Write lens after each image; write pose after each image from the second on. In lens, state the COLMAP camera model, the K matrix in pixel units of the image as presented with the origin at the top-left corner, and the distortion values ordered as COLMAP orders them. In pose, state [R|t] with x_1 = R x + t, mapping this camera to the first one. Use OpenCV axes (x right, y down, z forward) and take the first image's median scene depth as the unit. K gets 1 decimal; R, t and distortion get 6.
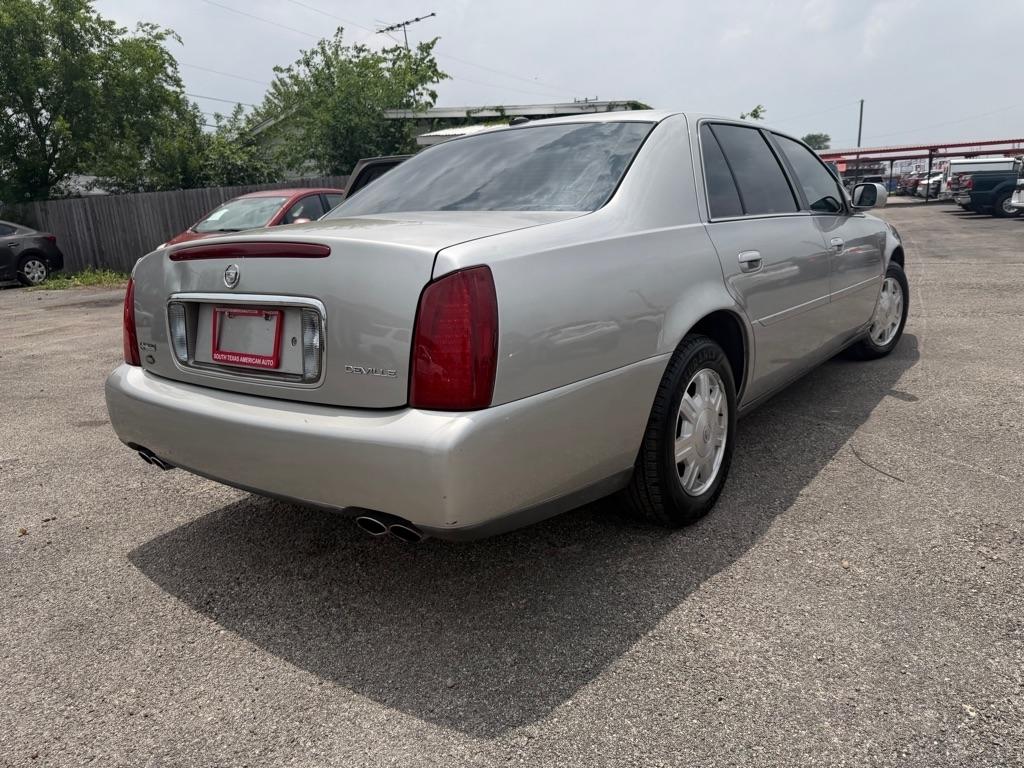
lens RADIAL K [[721.9, 0, 516.0], [0, 721.9, 373.6], [0, 0, 1]] dist [0.024441, -0.035048]
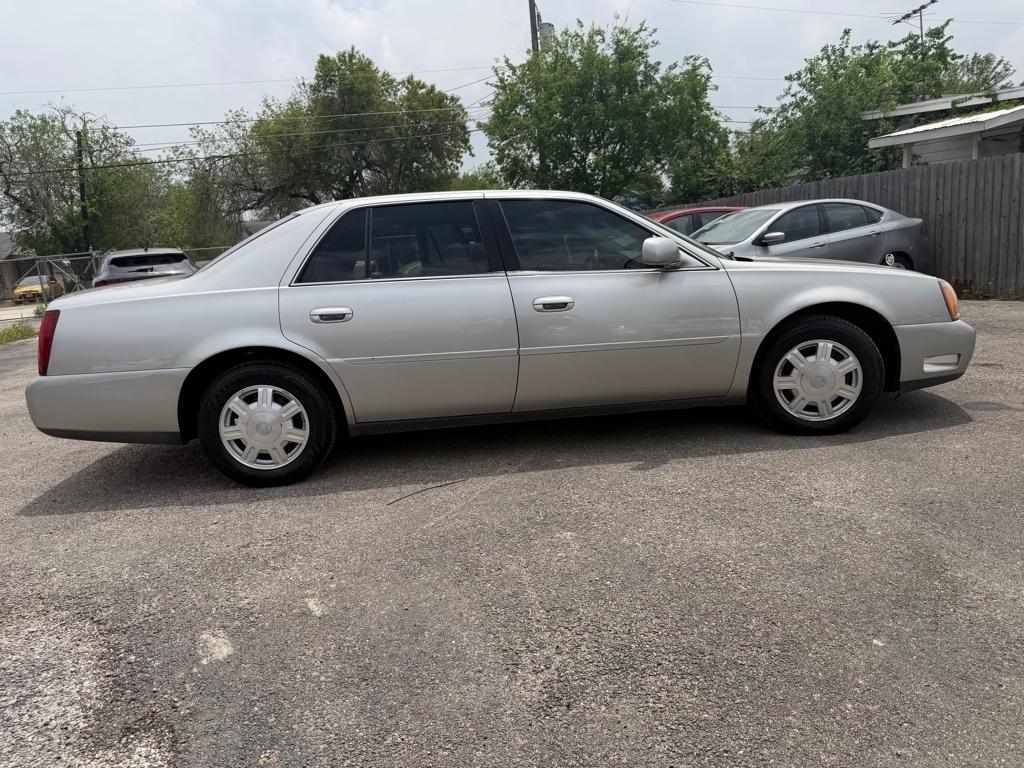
lens RADIAL K [[723.6, 0, 518.3], [0, 723.6, 385.1], [0, 0, 1]] dist [0.028301, -0.041793]
pose [[0.670238, 0.144105, -0.728021, 0.234273], [-0.131549, 0.988502, 0.074556, -0.025745], [0.730394, 0.045800, 0.681489, 0.050482]]
